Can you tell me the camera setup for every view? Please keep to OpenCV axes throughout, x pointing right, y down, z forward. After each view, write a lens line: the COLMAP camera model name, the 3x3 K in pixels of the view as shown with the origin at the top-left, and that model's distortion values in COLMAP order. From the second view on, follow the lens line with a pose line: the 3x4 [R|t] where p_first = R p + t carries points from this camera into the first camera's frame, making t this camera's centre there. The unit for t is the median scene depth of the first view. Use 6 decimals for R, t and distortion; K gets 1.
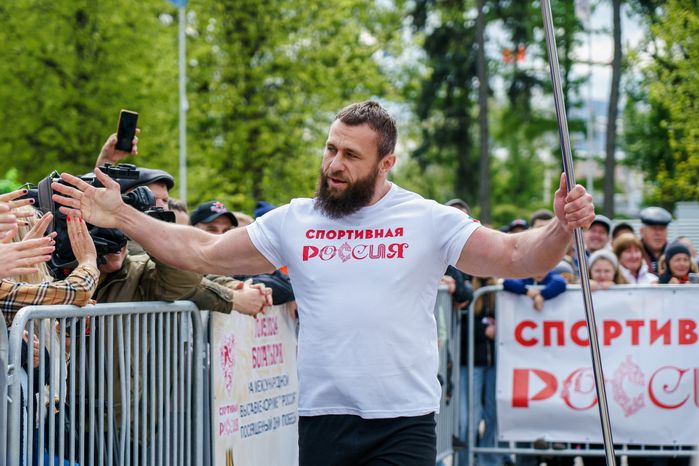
lens RADIAL K [[2233.8, 0, 350.8], [0, 2233.8, 230.9], [0, 0, 1]] dist [0.097534, 0.000000]
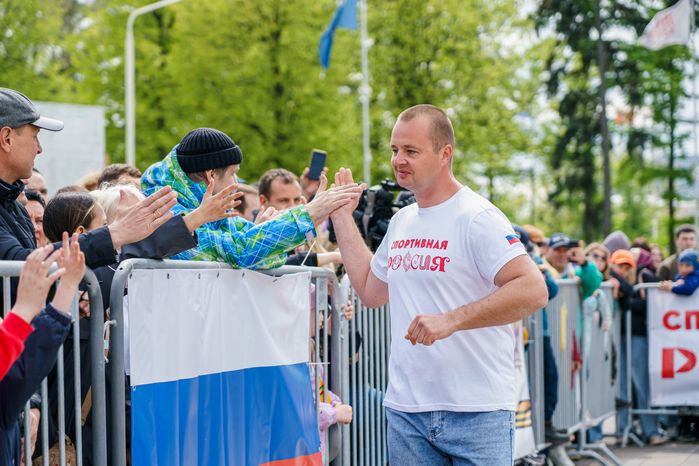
lens RADIAL K [[2233.8, 0, 348.4], [0, 2233.8, 235.1], [0, 0, 1]] dist [0.097534, 0.000000]
pose [[0.999909, -0.013402, -0.001792, -0.080047], [0.013300, 0.998741, -0.048359, 0.043857], [0.002438, 0.048330, 0.998828, -0.218349]]
